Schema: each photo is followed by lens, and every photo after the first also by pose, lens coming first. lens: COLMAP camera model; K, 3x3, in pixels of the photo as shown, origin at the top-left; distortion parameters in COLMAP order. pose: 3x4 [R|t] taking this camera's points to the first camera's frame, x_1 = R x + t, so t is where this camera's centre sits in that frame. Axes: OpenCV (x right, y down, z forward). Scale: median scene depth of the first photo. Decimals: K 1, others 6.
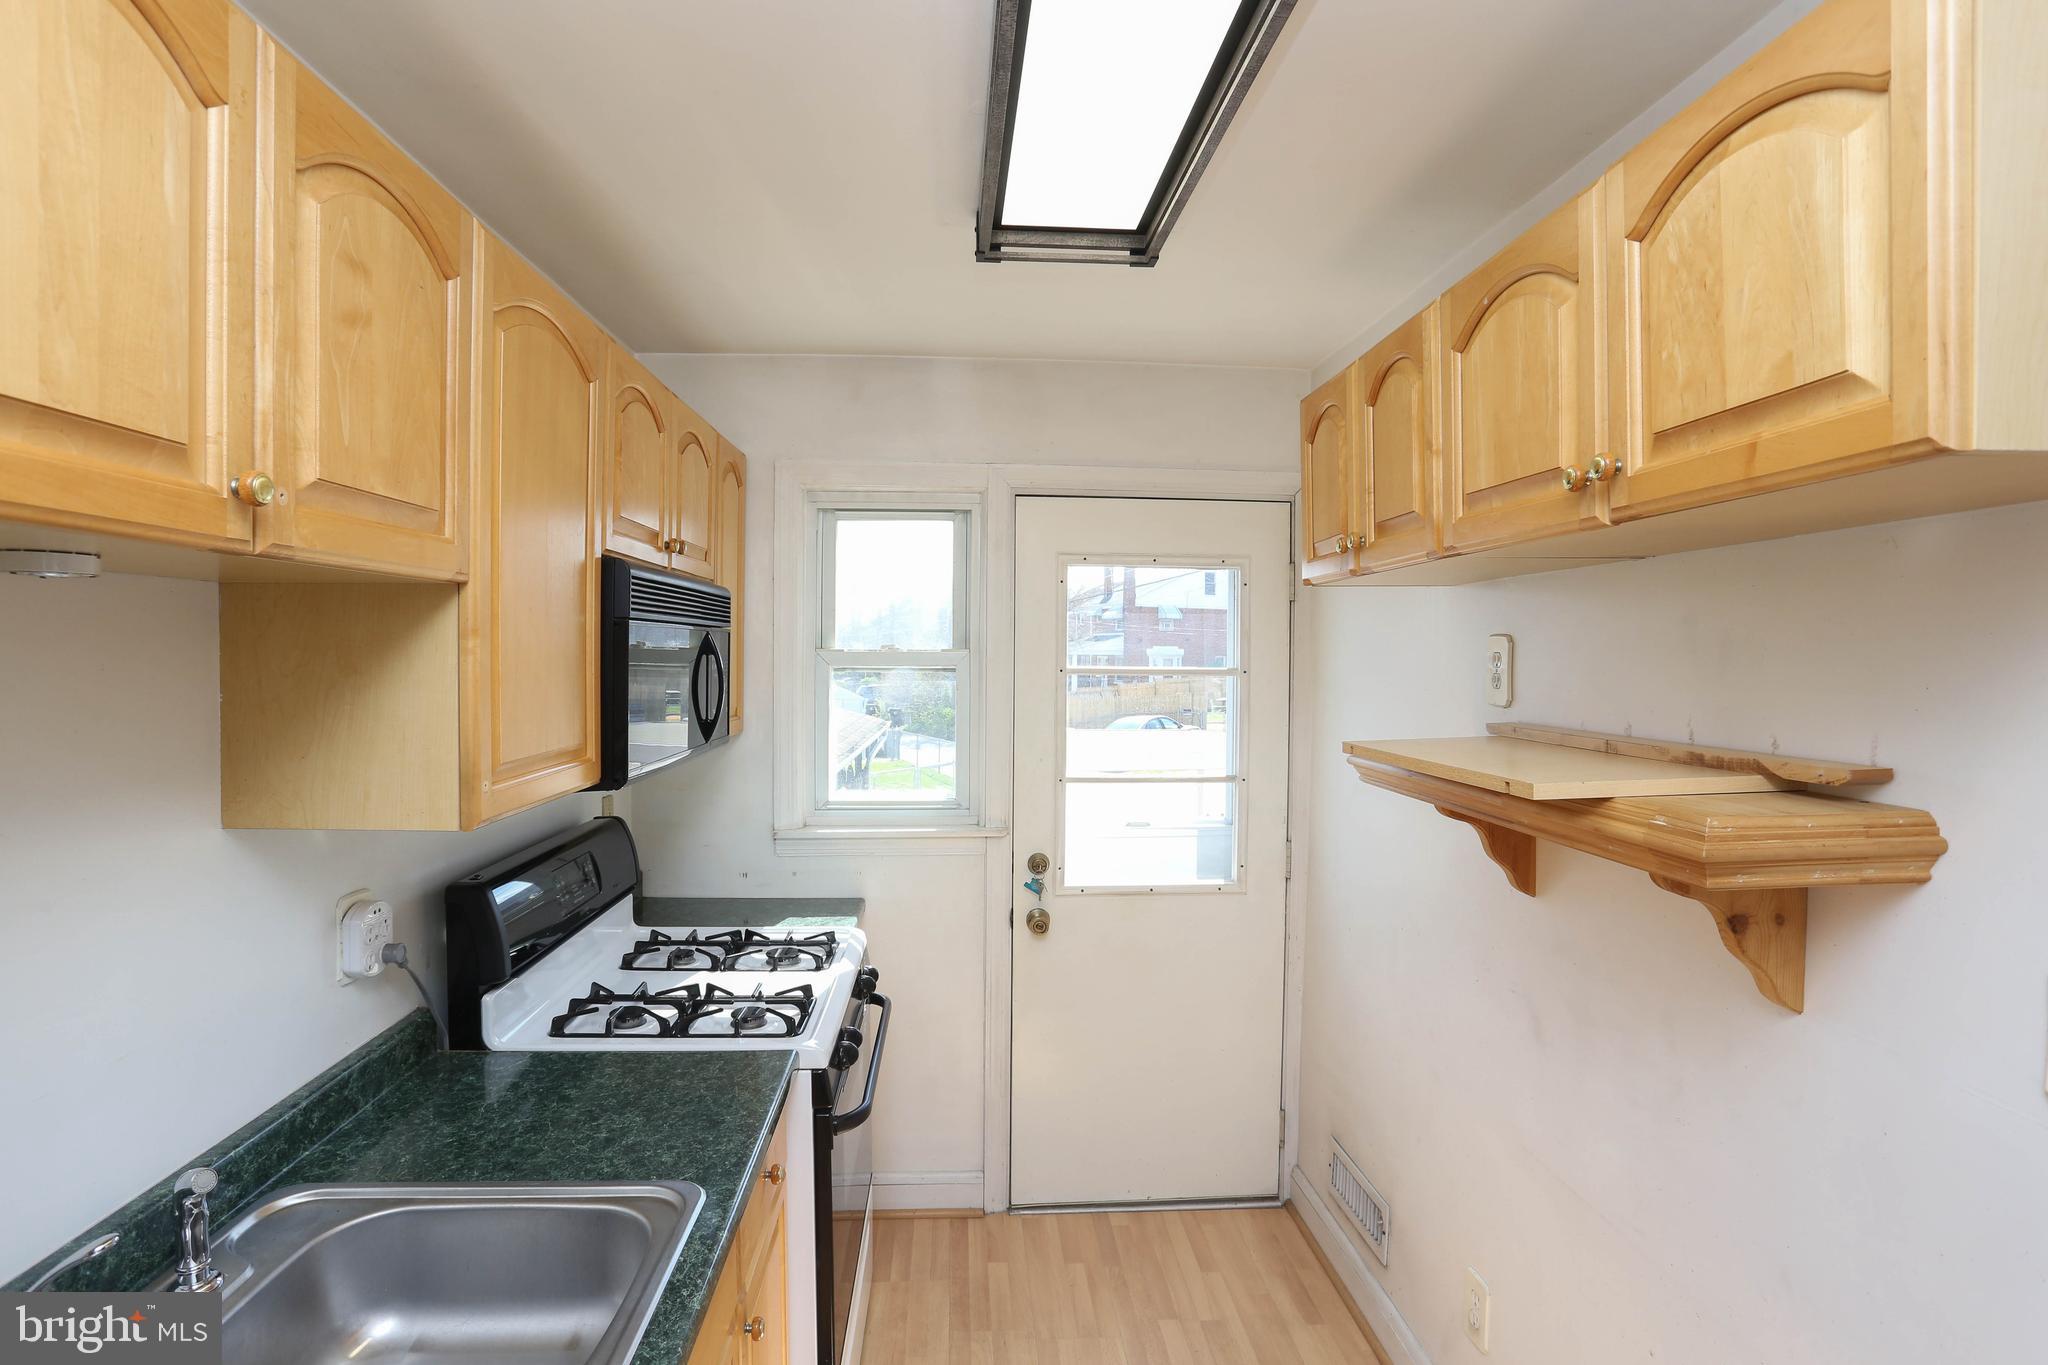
lens RADIAL K [[998.2, 0, 1021.7], [0, 998.2, 661.8], [0, 0, 1]] dist [-0.094465, 0.040151]
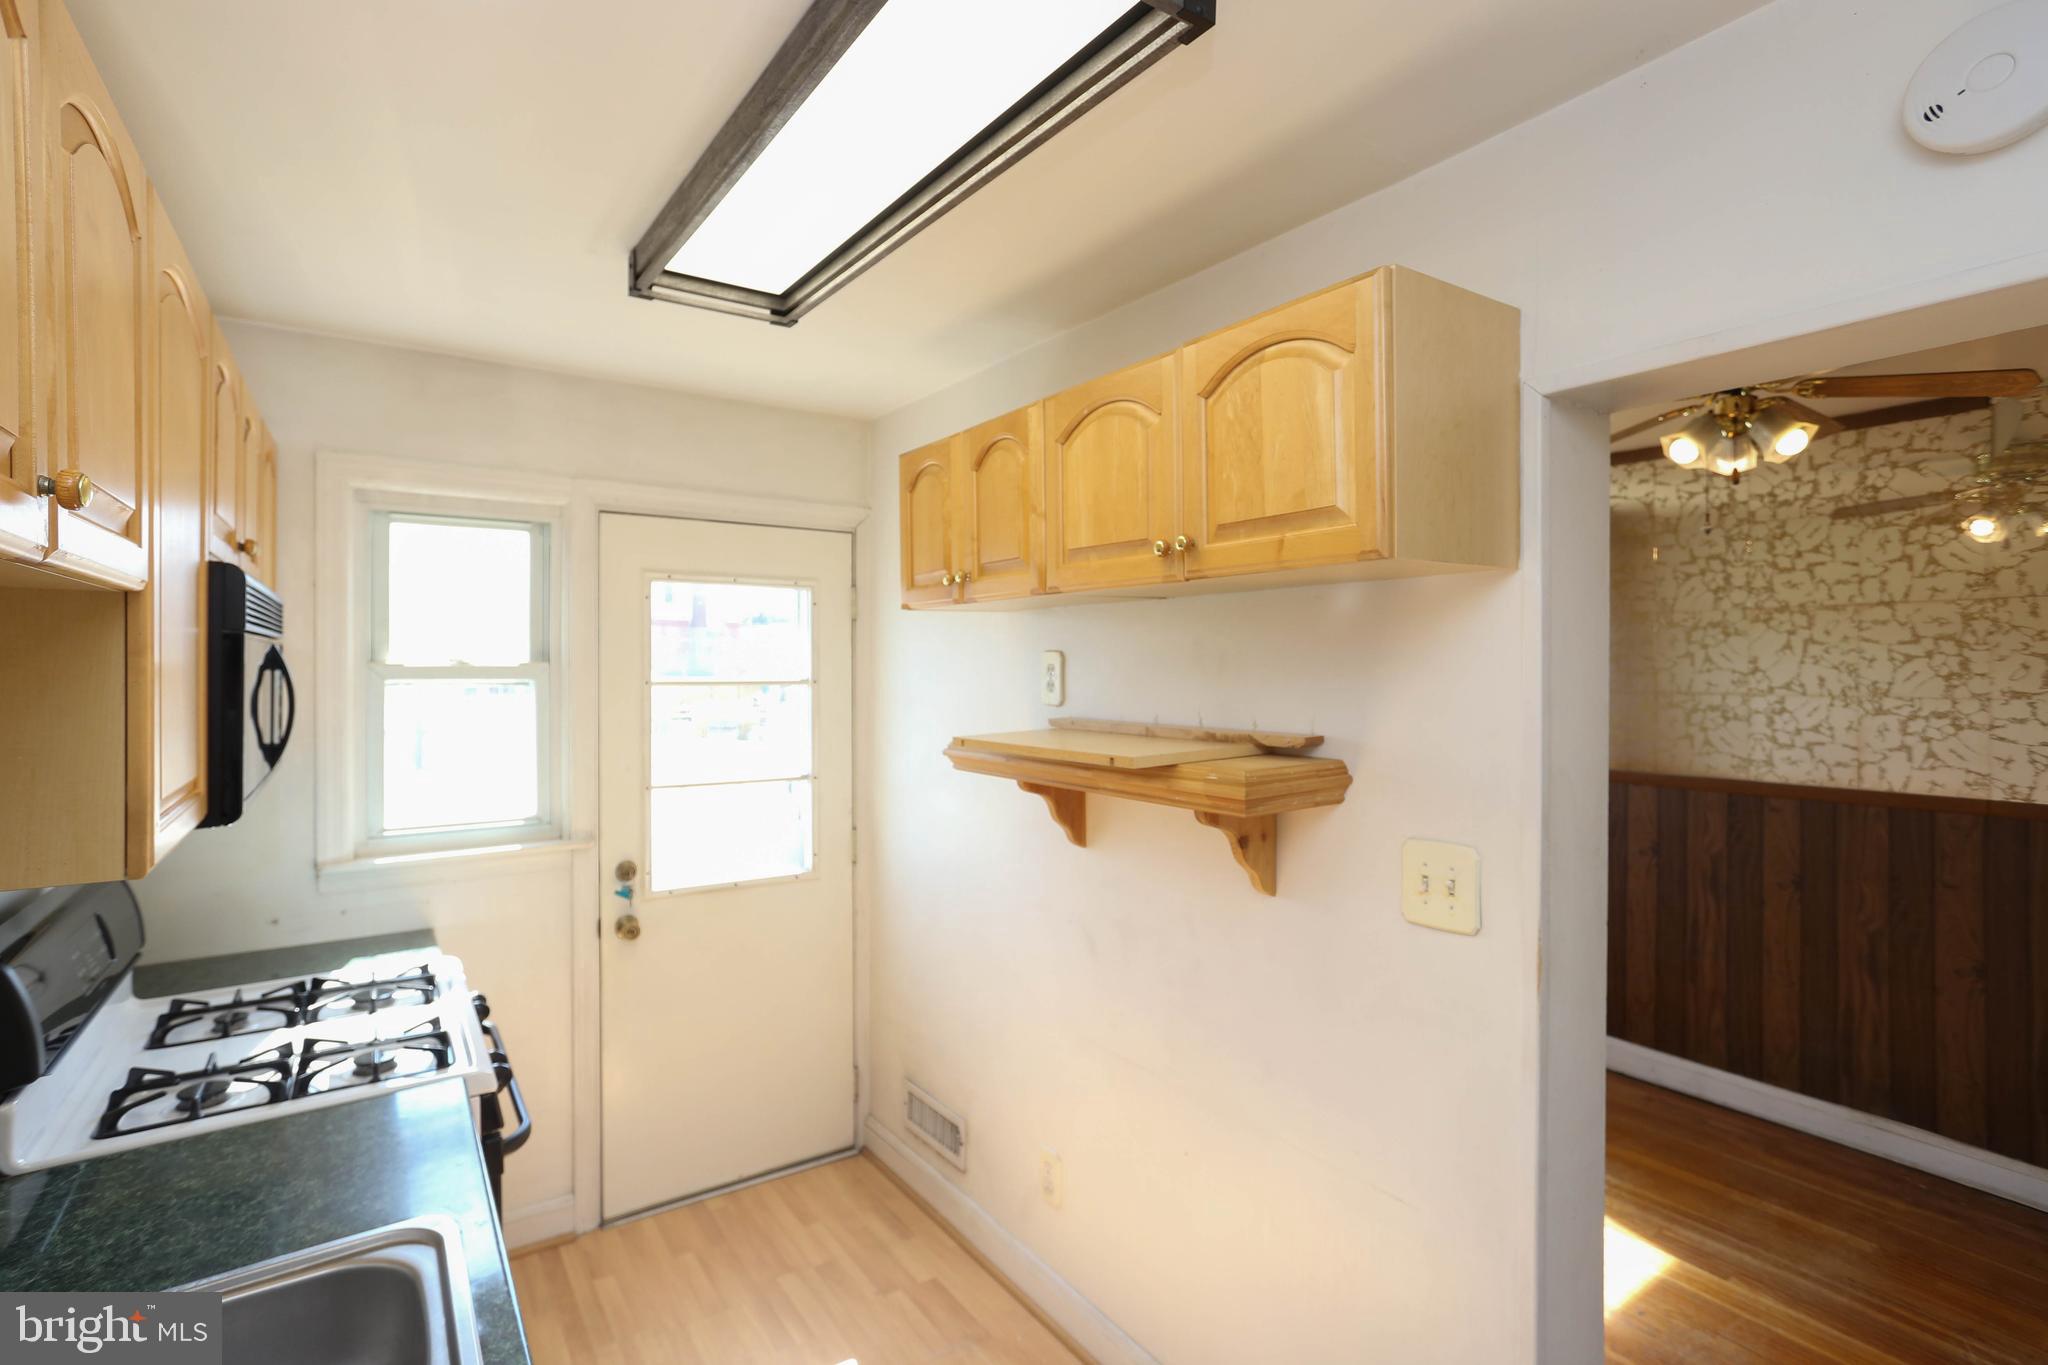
lens RADIAL K [[963.1, 0, 1022.6], [0, 963.1, 656.0], [0, 0, 1]] dist [-0.051584, 0.015208]
pose [[0.850791, -0.001187, 0.525503, -0.222795], [0.008835, 0.999888, -0.012046, -0.005589], [-0.525430, 0.014891, 0.850706, -0.080083]]
